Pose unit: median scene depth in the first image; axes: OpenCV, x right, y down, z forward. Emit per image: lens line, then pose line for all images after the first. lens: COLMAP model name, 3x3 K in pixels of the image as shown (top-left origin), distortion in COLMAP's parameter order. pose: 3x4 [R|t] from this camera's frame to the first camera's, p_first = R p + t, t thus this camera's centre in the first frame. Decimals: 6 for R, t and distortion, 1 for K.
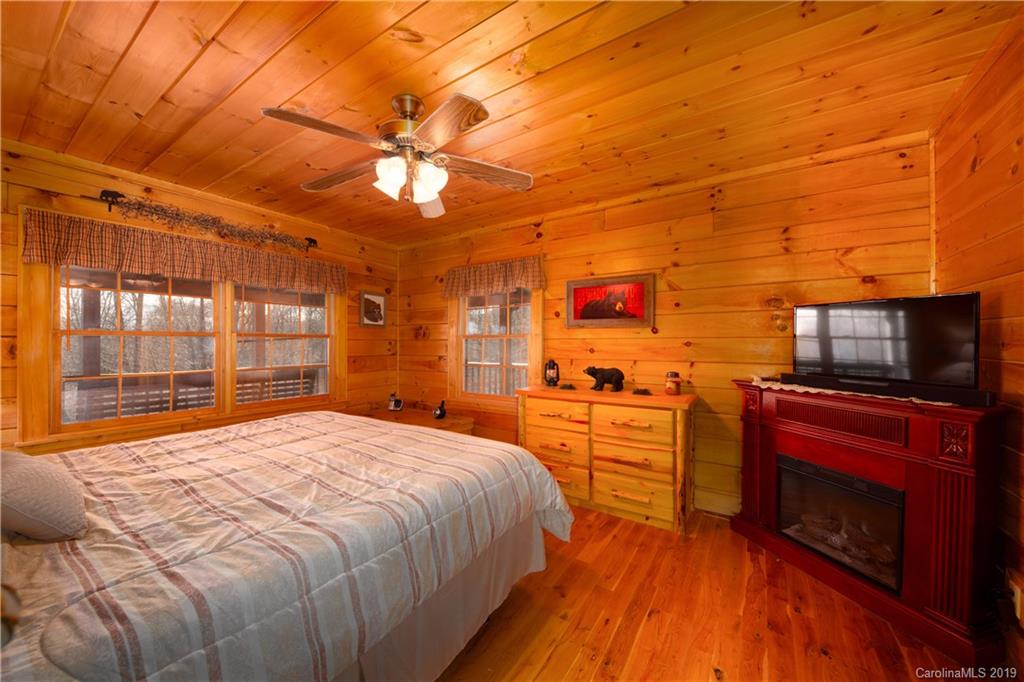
lens RADIAL K [[366.0, 0, 514.2], [0, 366.0, 345.2], [0, 0, 1]] dist [-0.008009, -0.000617]
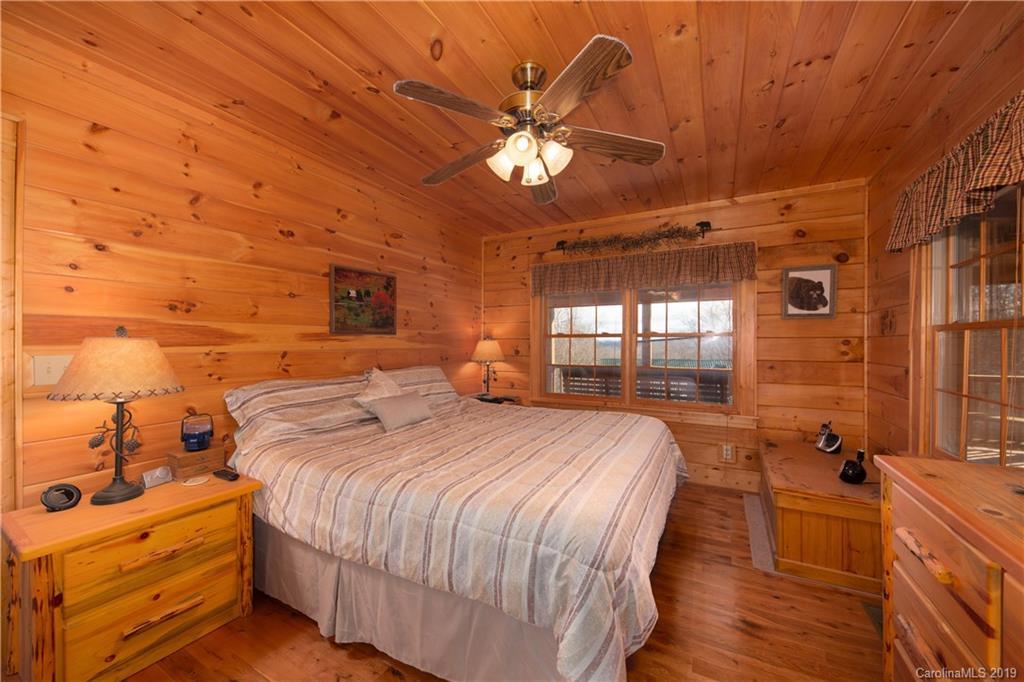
lens RADIAL K [[374.1, 0, 514.1], [0, 374.1, 340.4], [0, 0, 1]] dist [0.001485, -0.000376]
pose [[0.077018, -0.005119, -0.997017, 0.255519], [-0.008148, 0.999950, -0.005764, -0.001027], [0.996996, 0.008567, 0.076972, 0.415535]]
